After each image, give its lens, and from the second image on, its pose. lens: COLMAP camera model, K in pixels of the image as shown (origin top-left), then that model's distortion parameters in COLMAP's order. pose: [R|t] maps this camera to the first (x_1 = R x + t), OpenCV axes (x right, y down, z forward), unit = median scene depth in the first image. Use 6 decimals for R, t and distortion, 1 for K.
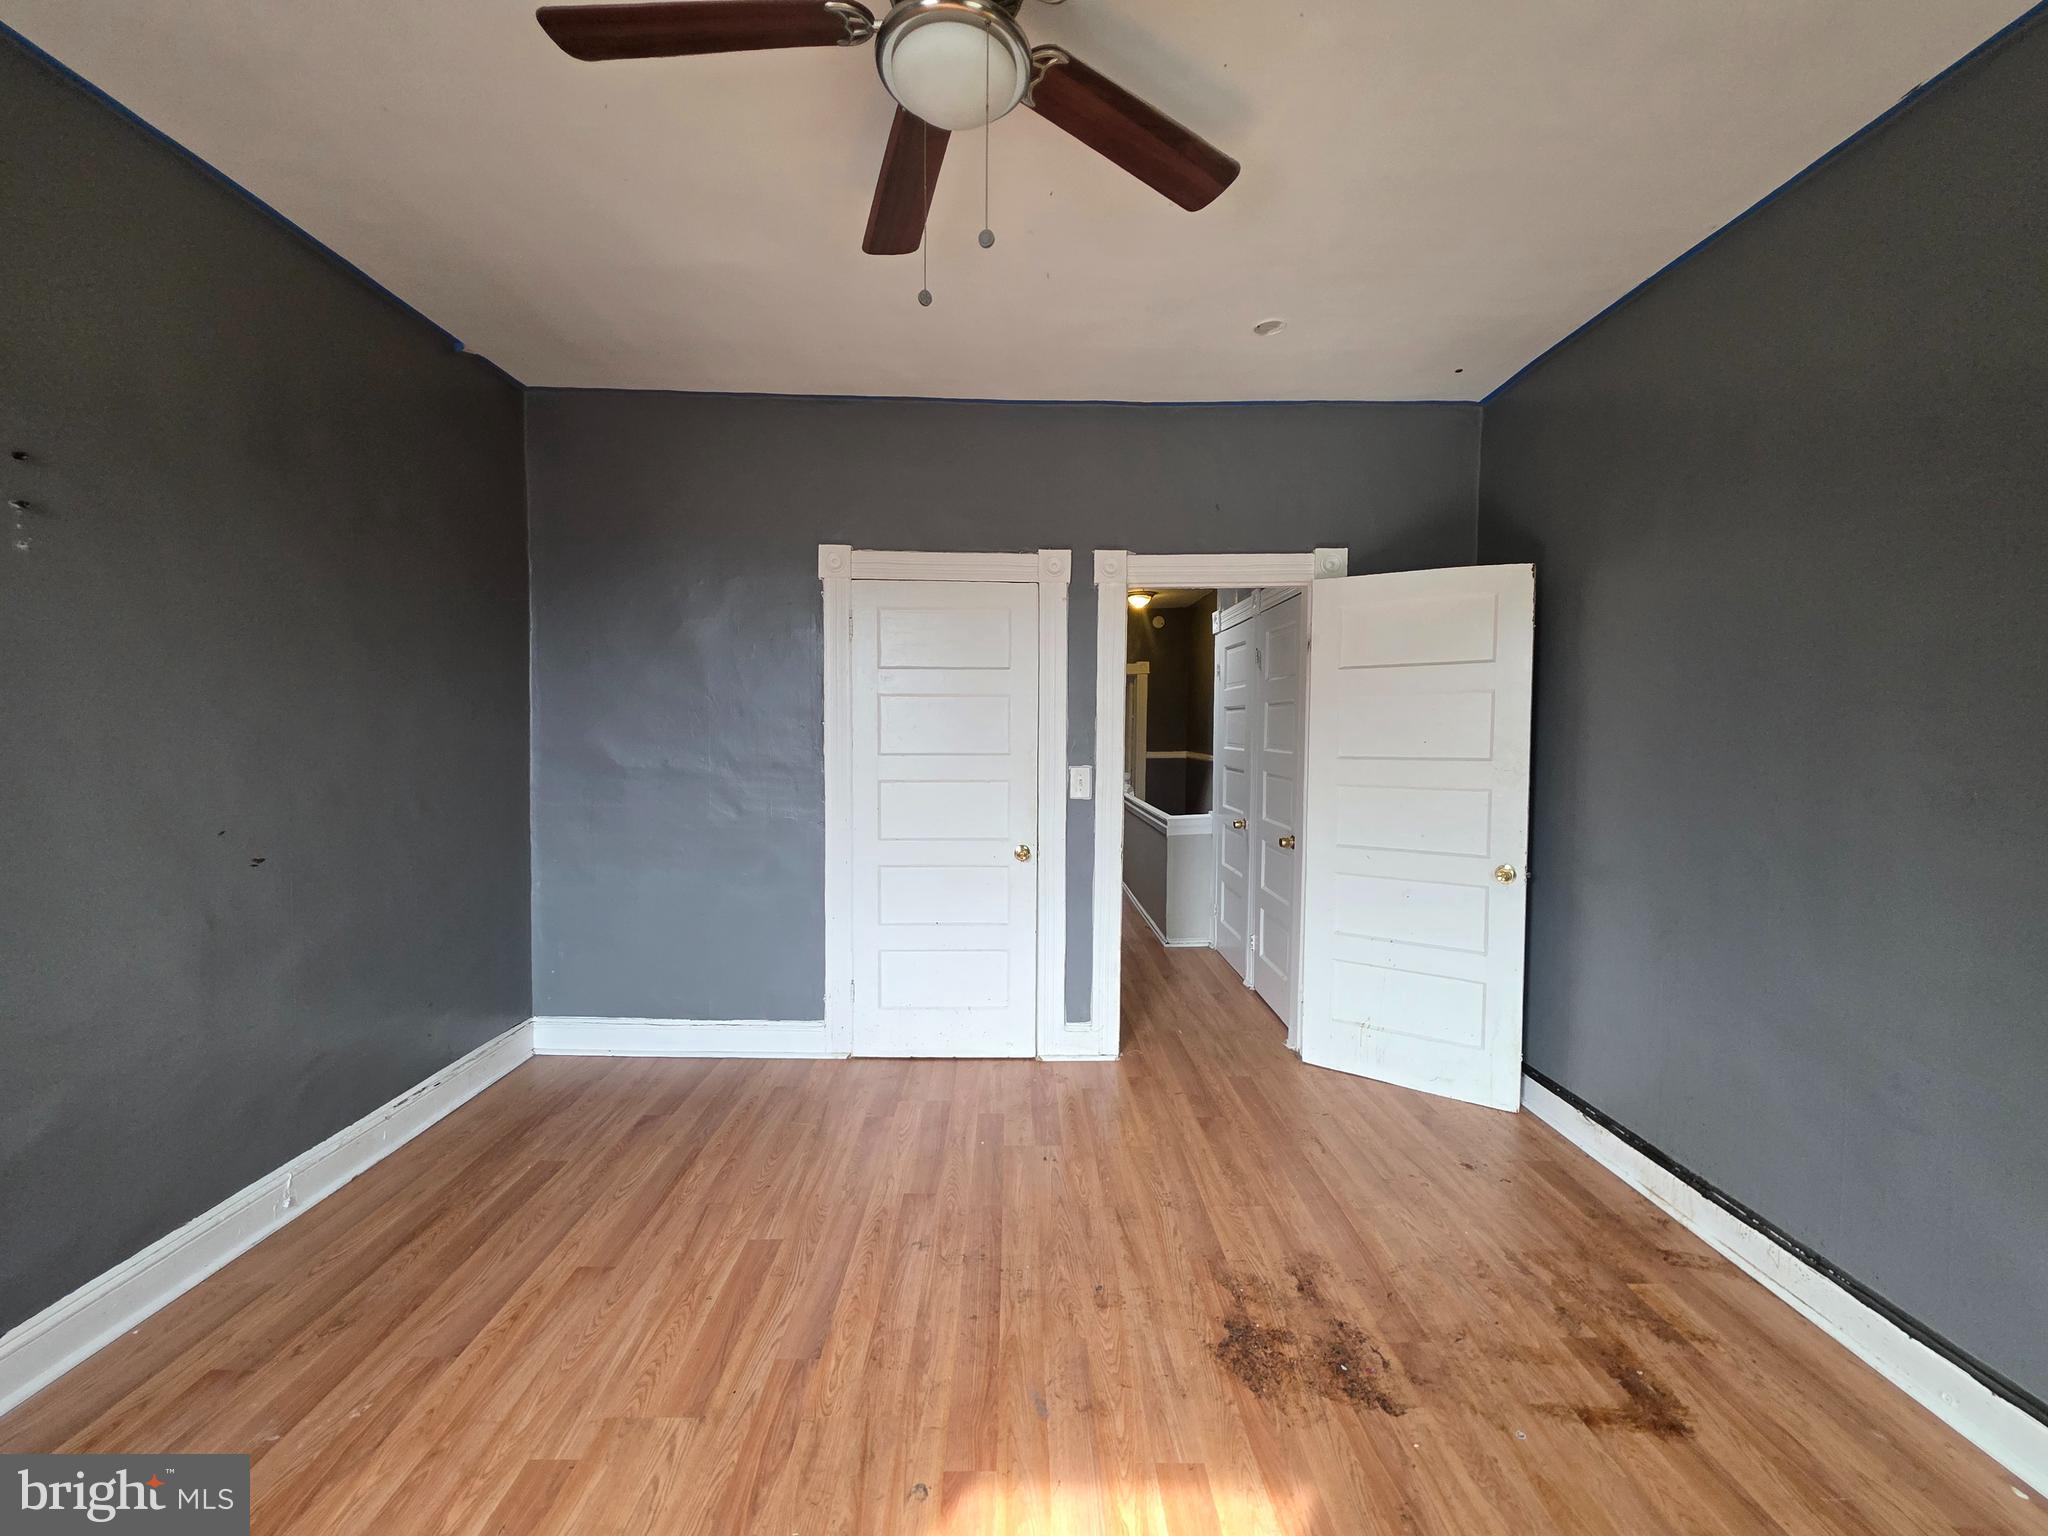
lens RADIAL K [[827.0, 0, 1022.4], [0, 827.0, 754.1], [0, 0, 1]] dist [-0.001322, 0.000114]
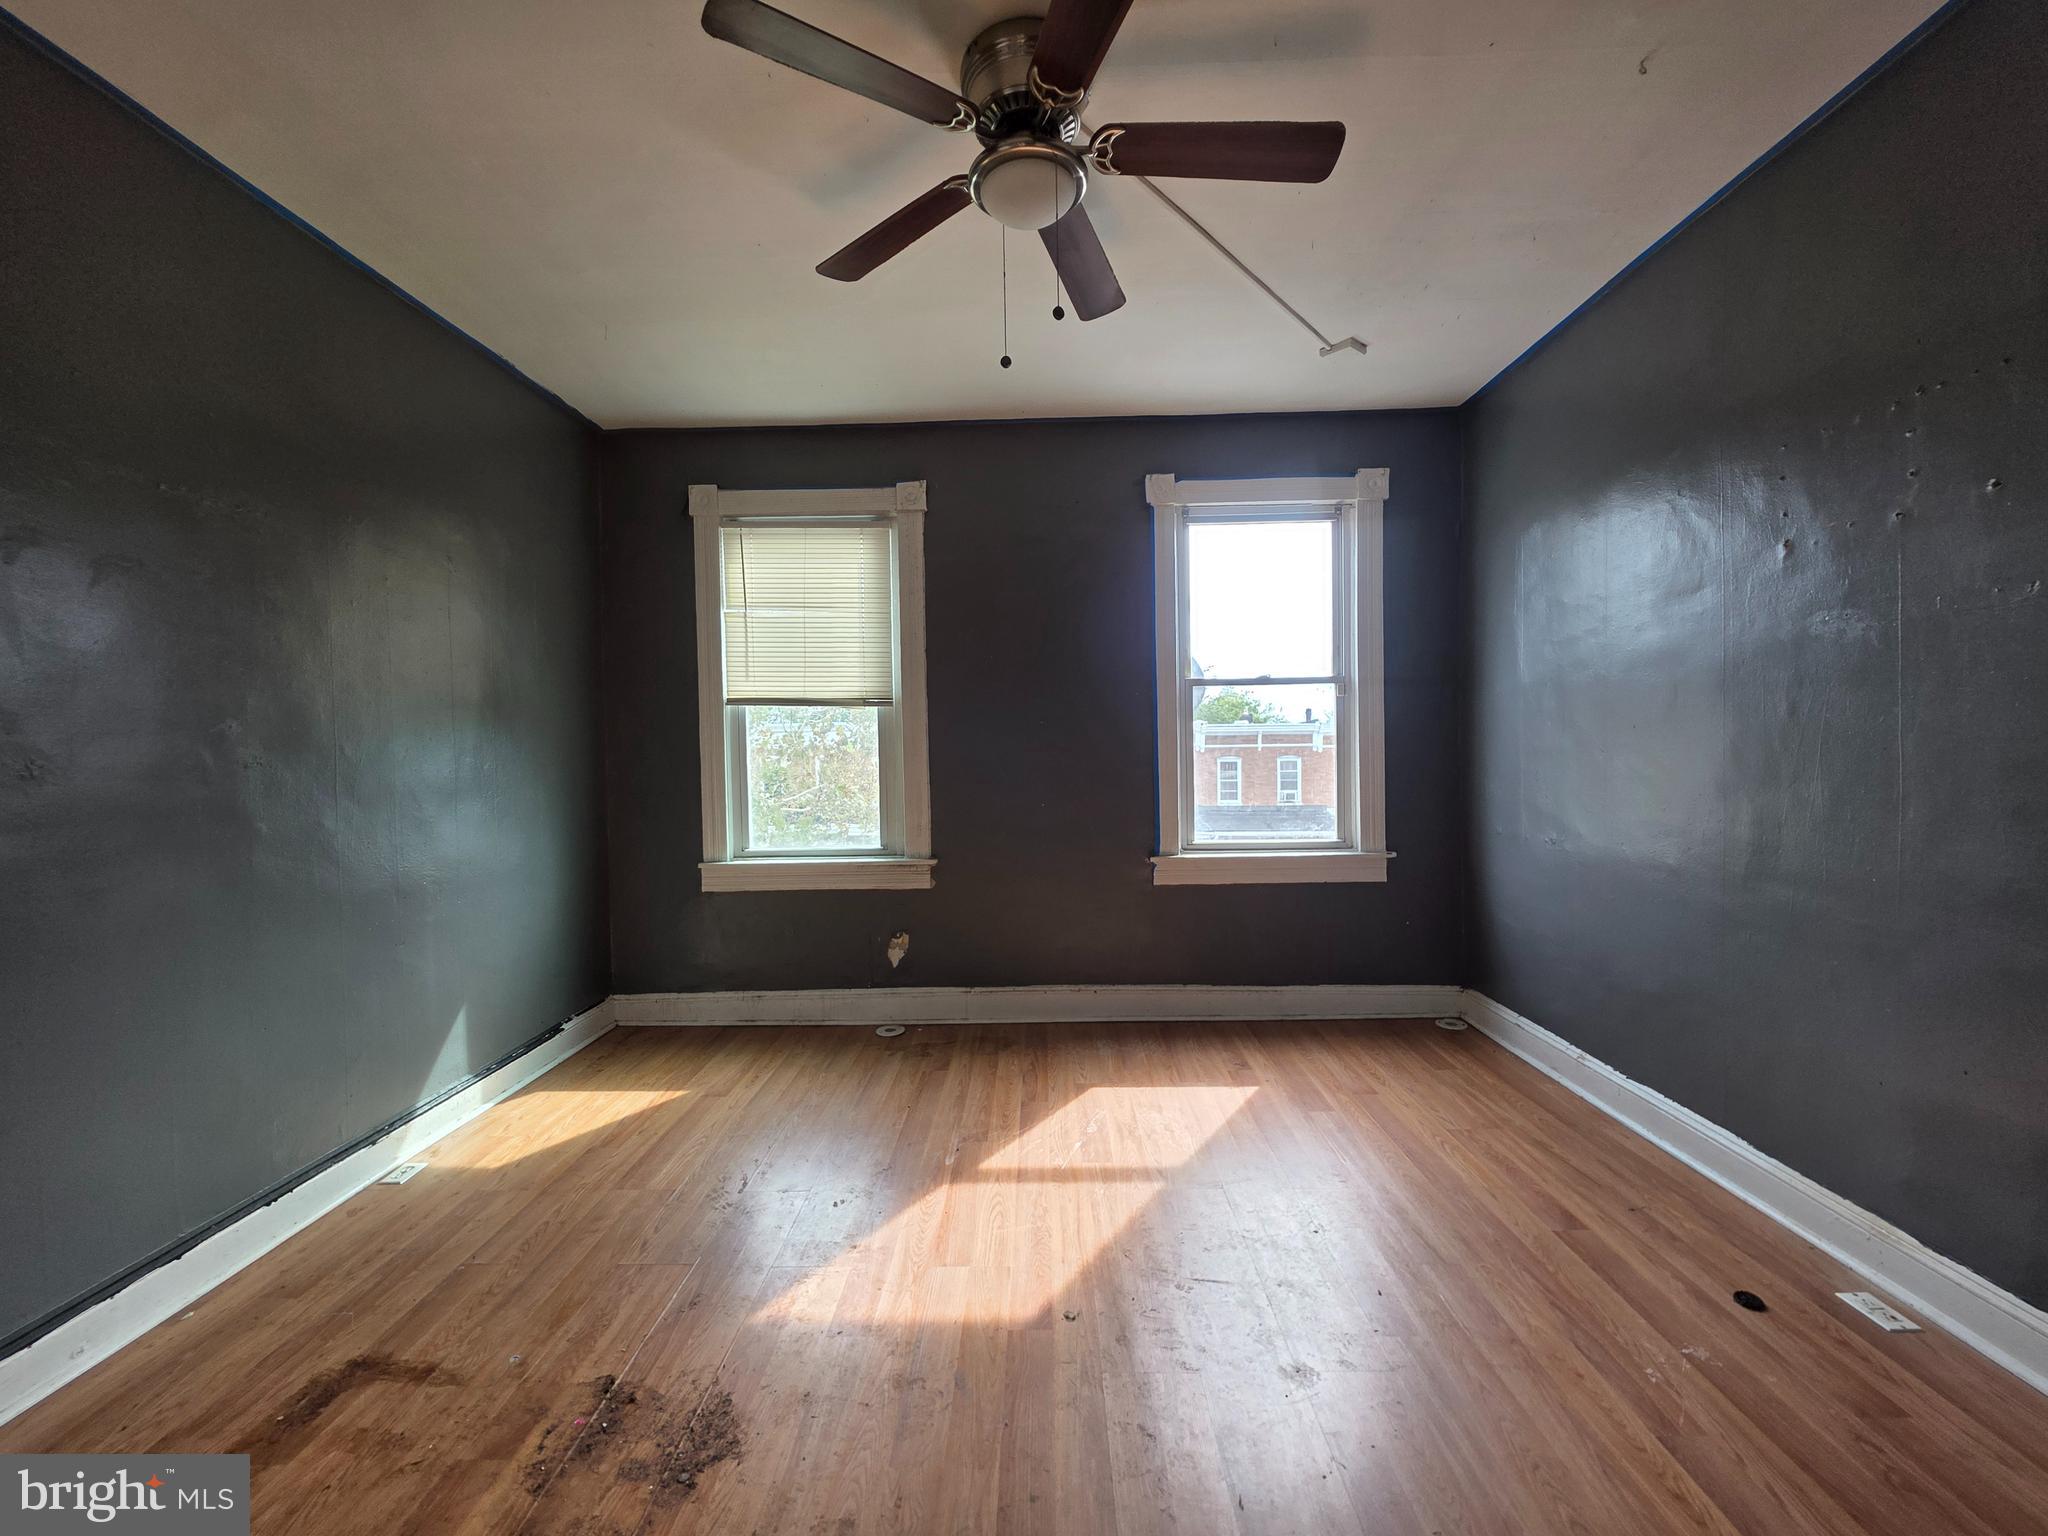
lens RADIAL K [[827.0, 0, 1030.1], [0, 827.0, 763.6], [0, 0, 1]] dist [-0.001322, 0.000114]
pose [[-0.999638, 0.008352, 0.025581, -0.090627], [0.009614, 0.998722, 0.049626, 0.011135], [-0.025134, 0.049854, -0.998440, 1.928260]]
